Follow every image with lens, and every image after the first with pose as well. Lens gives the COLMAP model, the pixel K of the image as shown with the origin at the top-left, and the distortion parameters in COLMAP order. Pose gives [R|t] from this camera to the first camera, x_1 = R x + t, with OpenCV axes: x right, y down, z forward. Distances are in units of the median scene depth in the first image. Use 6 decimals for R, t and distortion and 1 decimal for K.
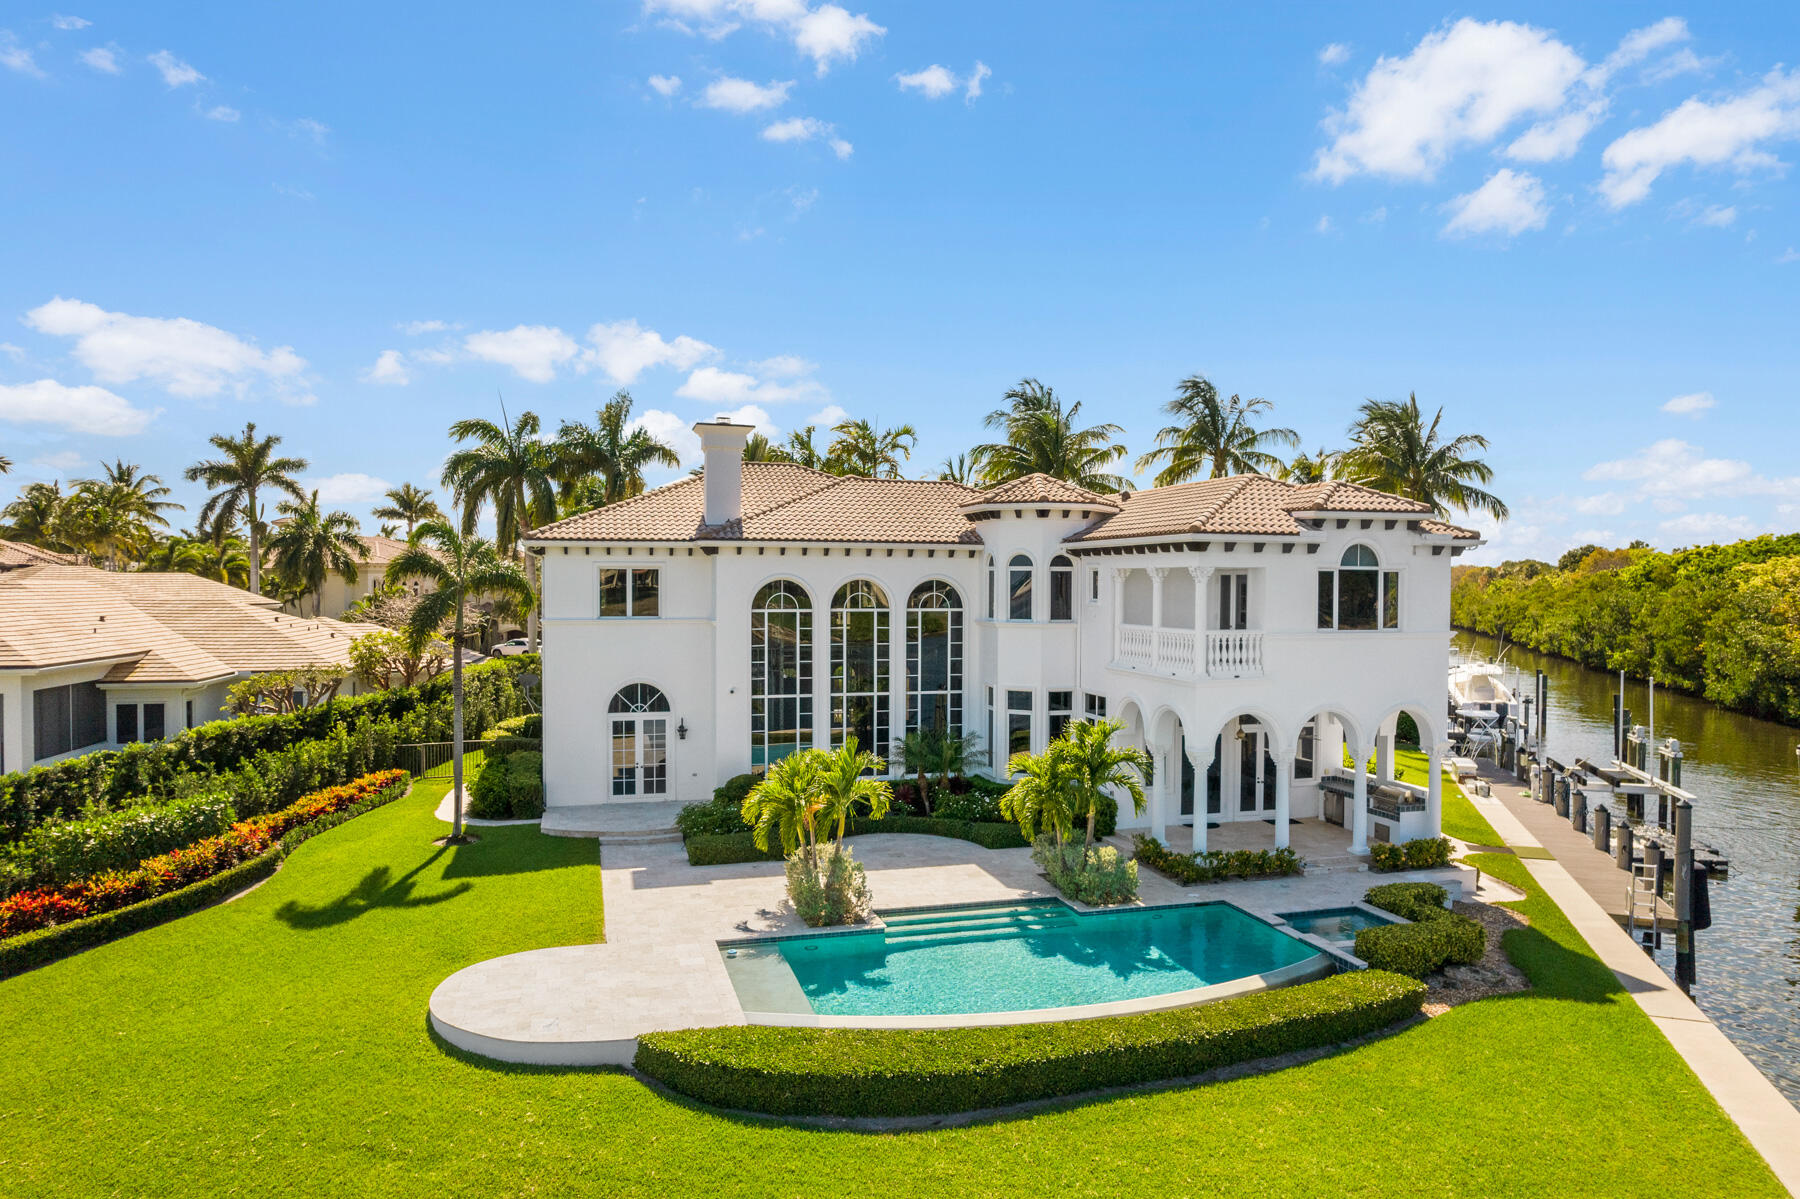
lens RADIAL K [[1171.7, 0, 917.3], [0, 1171.7, 591.3], [0, 0, 1]] dist [-0.090898, 0.101763]
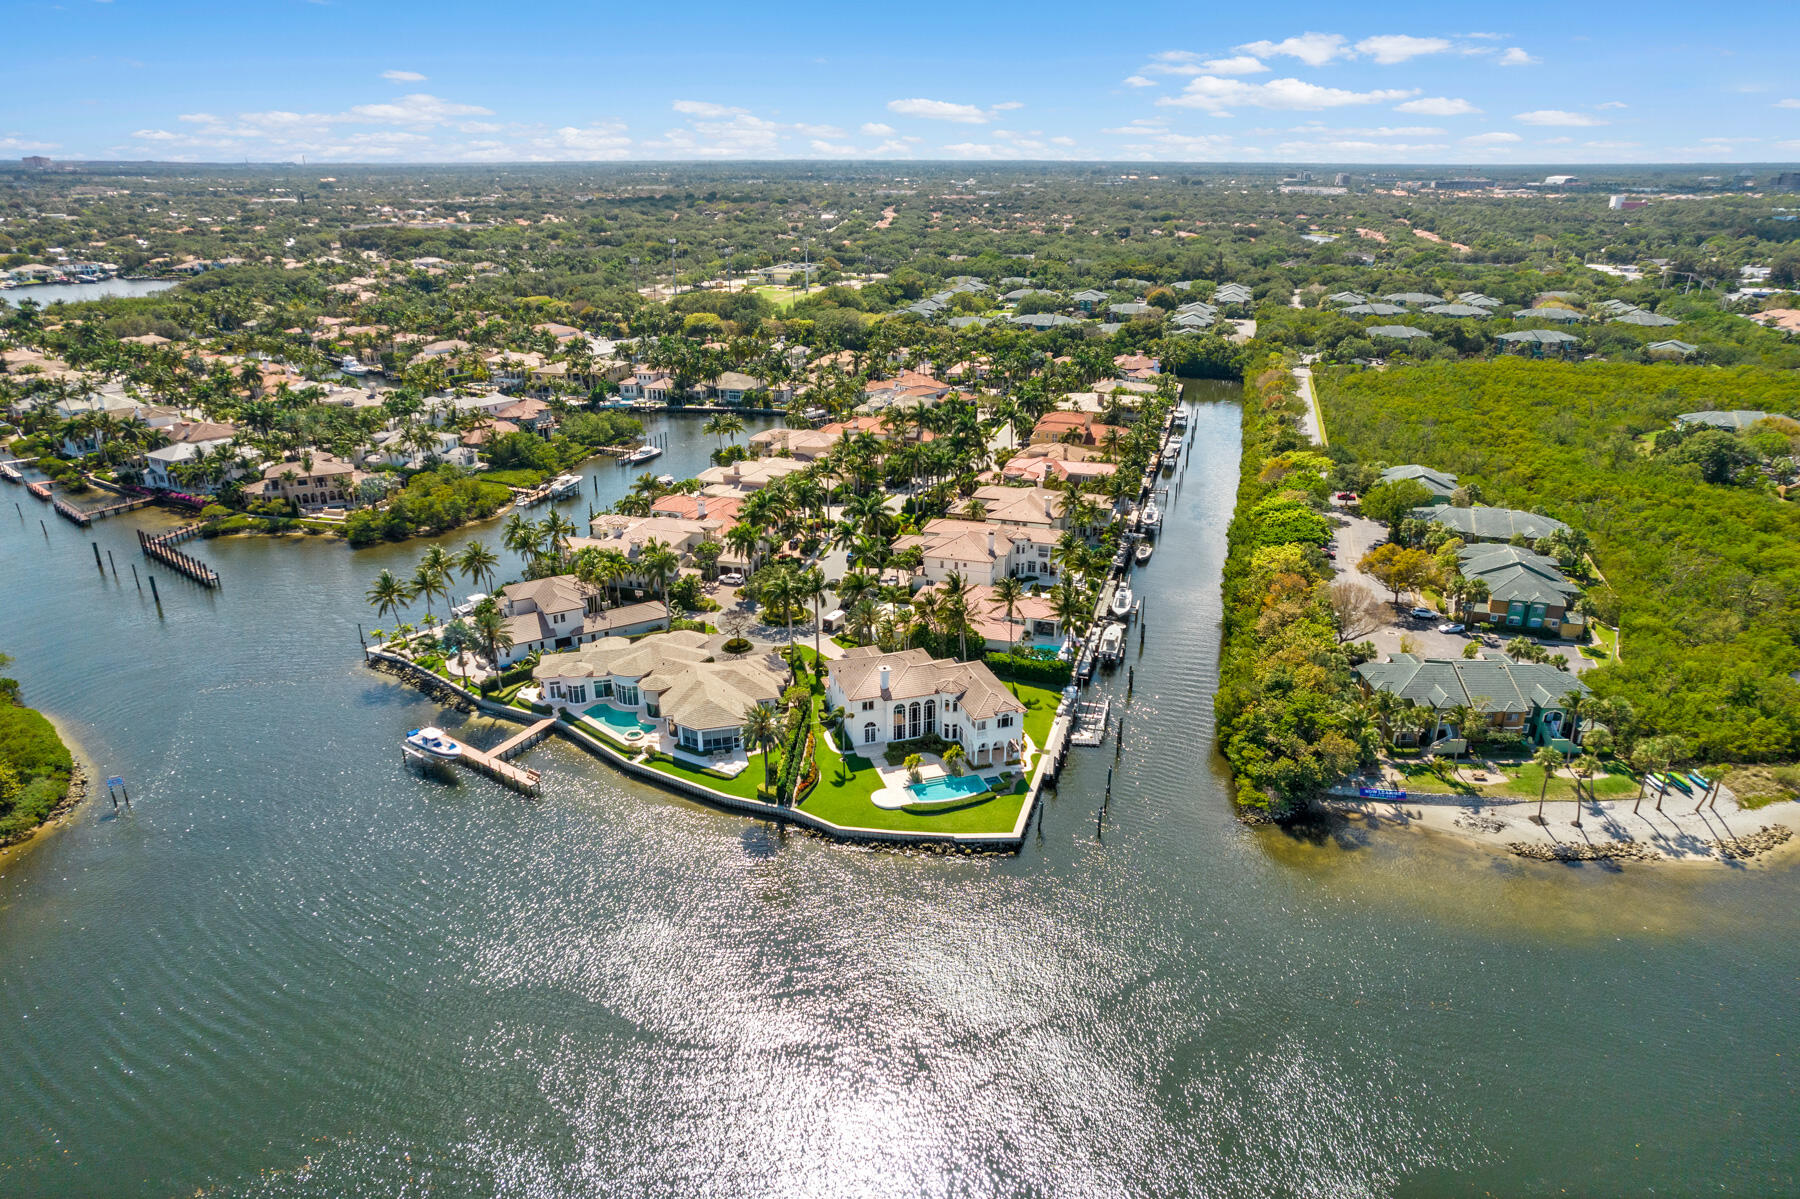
lens RADIAL K [[1197.3, 0, 900.0], [0, 1197.3, 637.6], [0, 0, 1]] dist [-0.018360, 0.003996]
pose [[0.999536, -0.018858, 0.023912, -0.233432], [0.007904, 0.918943, 0.394311, -2.322502], [-0.029410, -0.393939, 0.918666, -3.640762]]
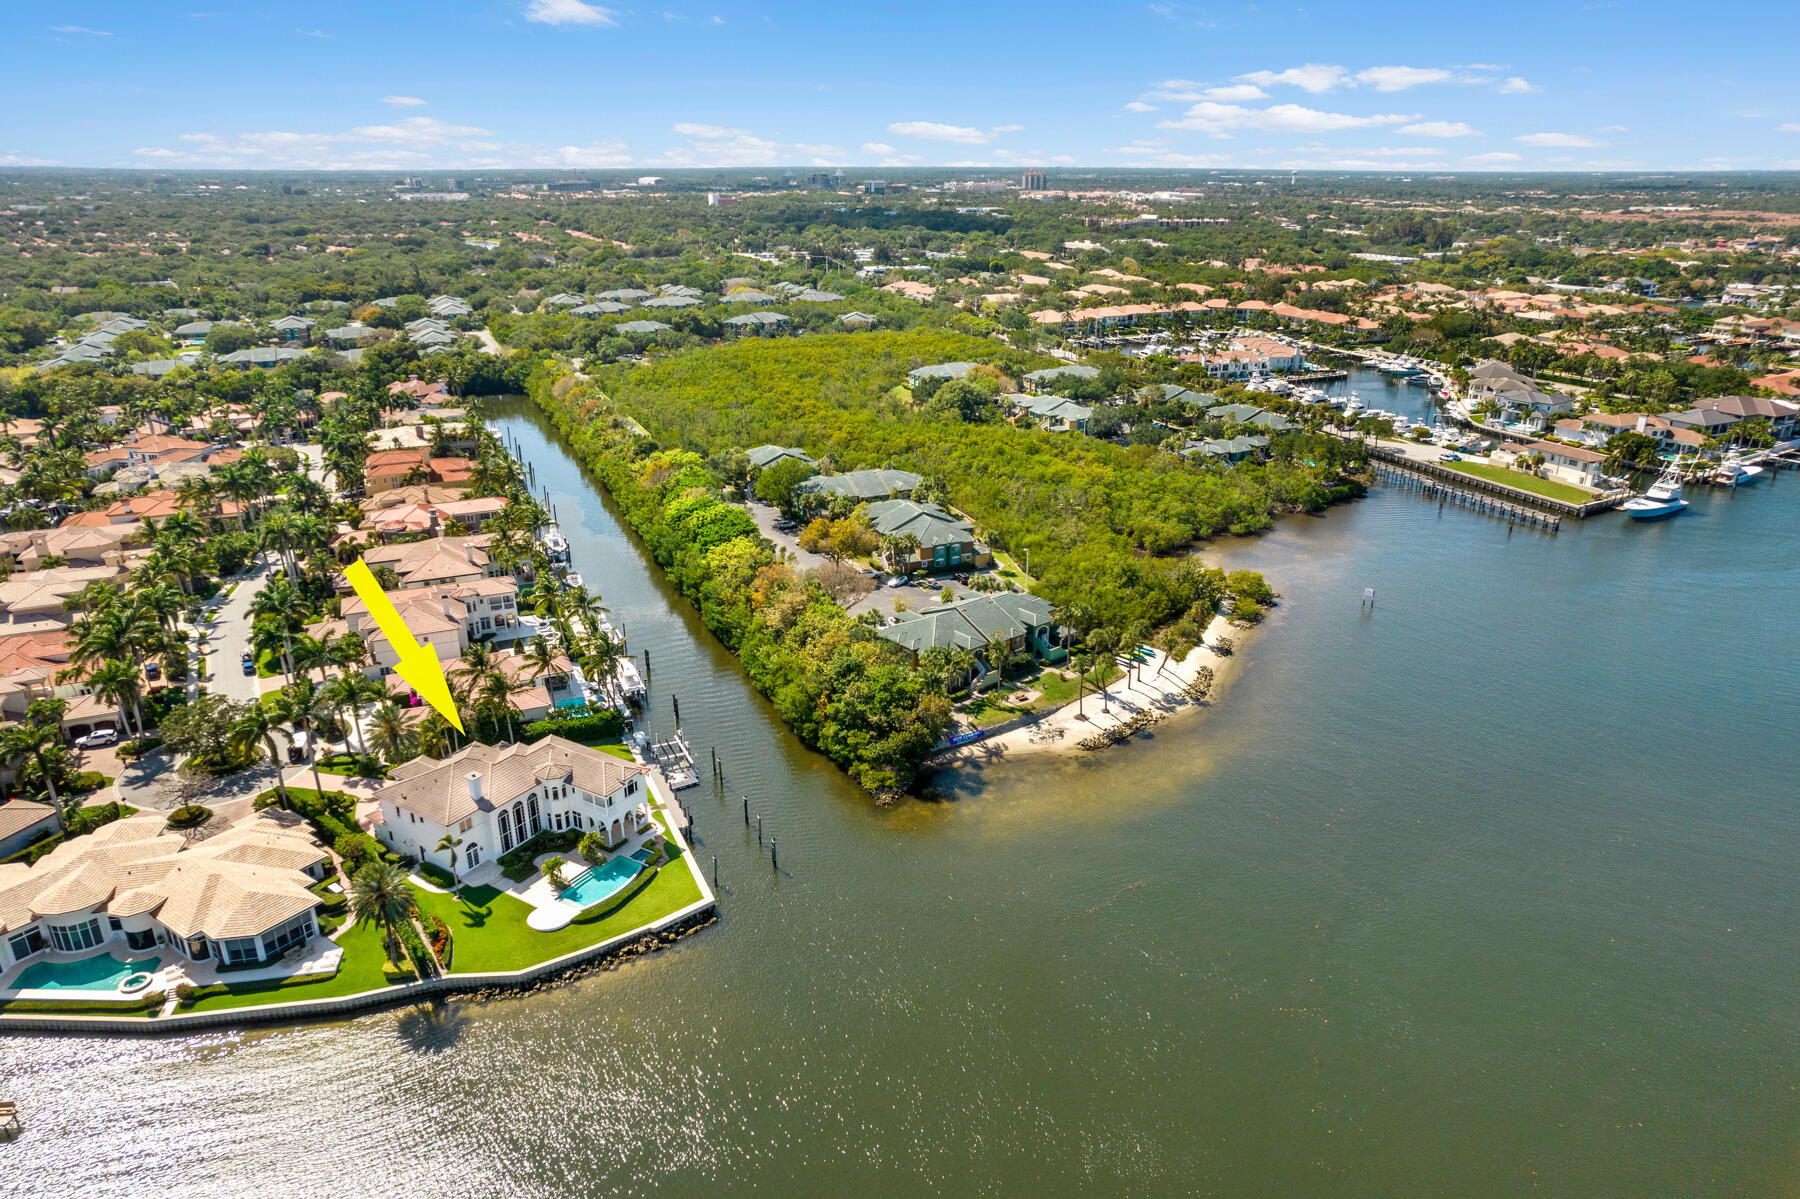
lens RADIAL K [[1205.3, 0, 900.0], [0, 1205.3, 599.5], [0, 0, 1]] dist [-0.041349, 0.083987]
pose [[0.737989, -0.249833, 0.626862, -1.617453], [0.002752, 0.930048, 0.367426, -2.356550], [-0.674807, -0.269431, 0.687053, -2.806131]]
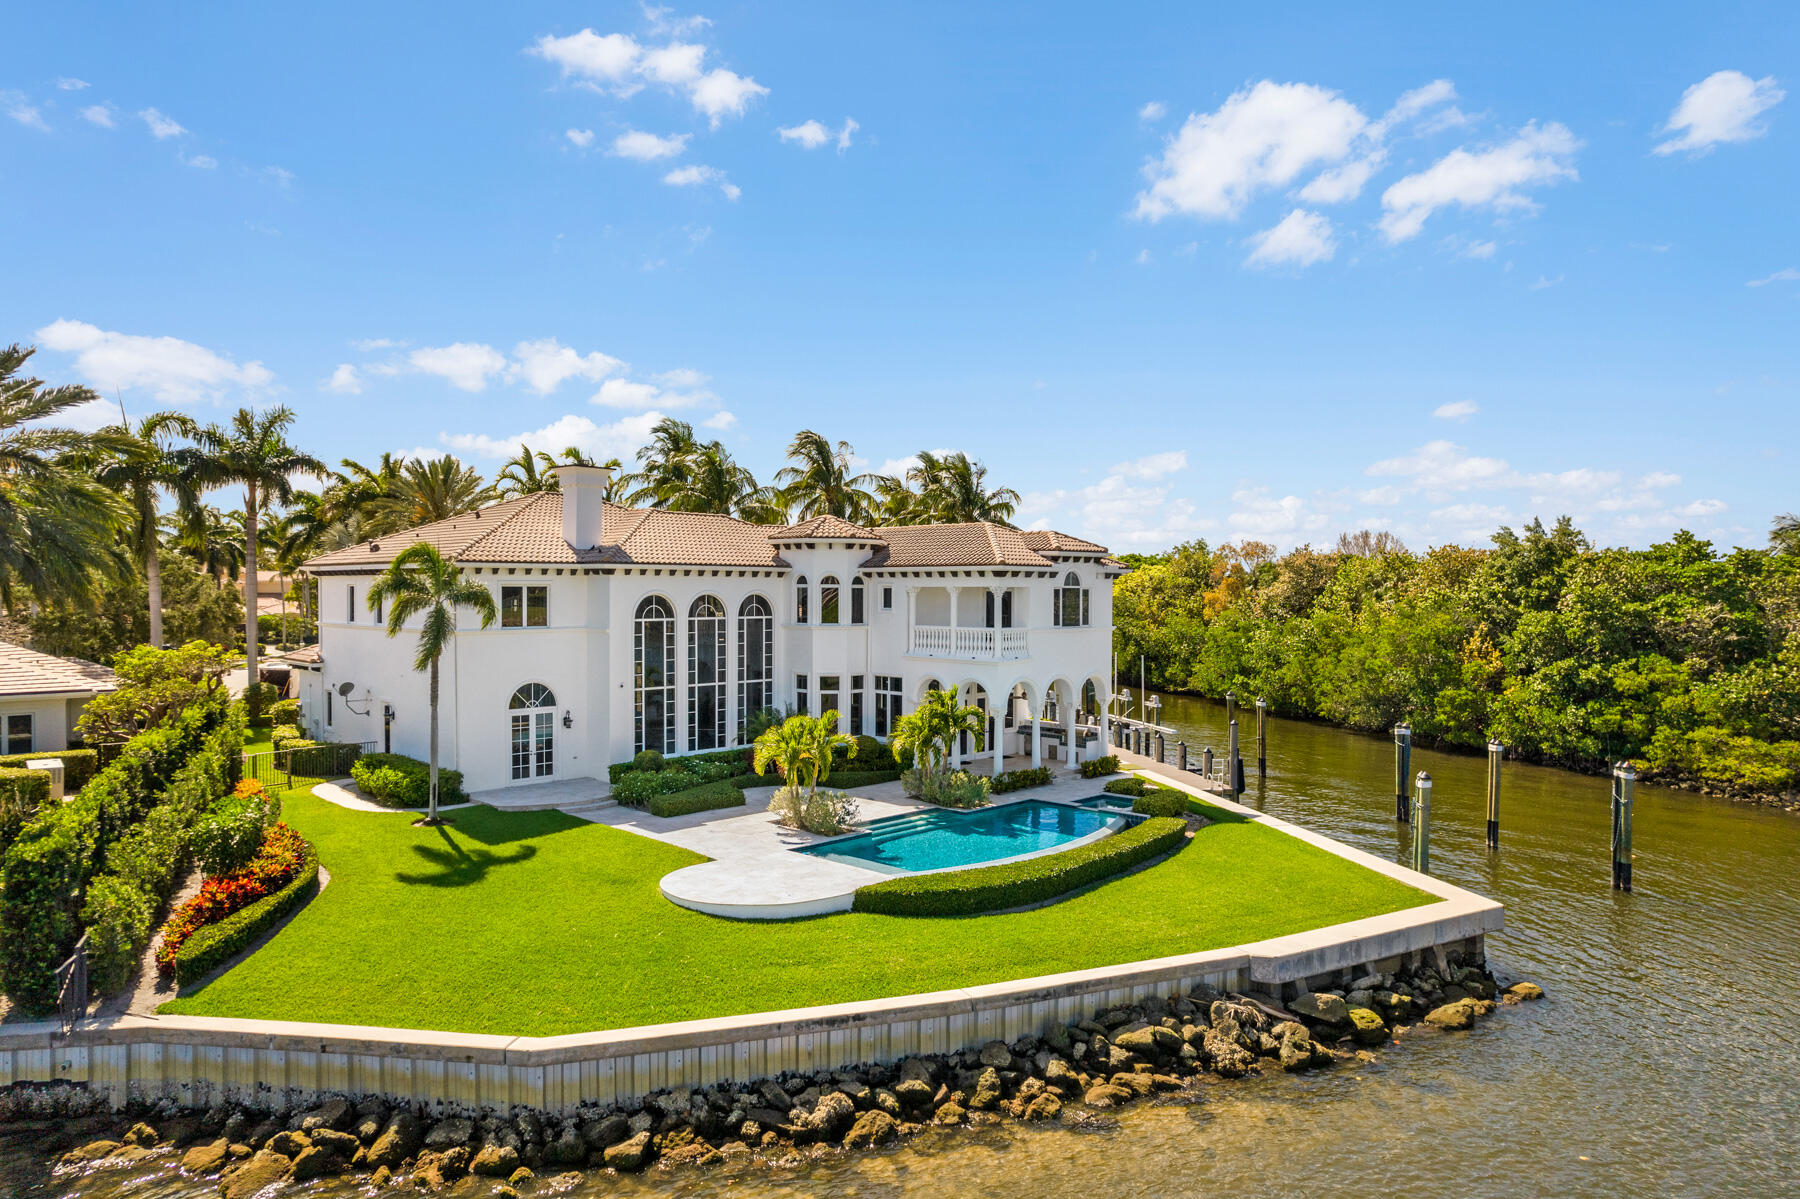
lens RADIAL K [[1160.4, 0, 919.1], [0, 1160.4, 598.3], [0, 0, 1]] dist [-0.031782, 0.001119]
pose [[0.860498, -0.005256, 0.509426, -0.511705], [0.004140, 0.999986, 0.003323, -0.009502], [-0.509436, -0.000751, 0.860508, -0.213533]]
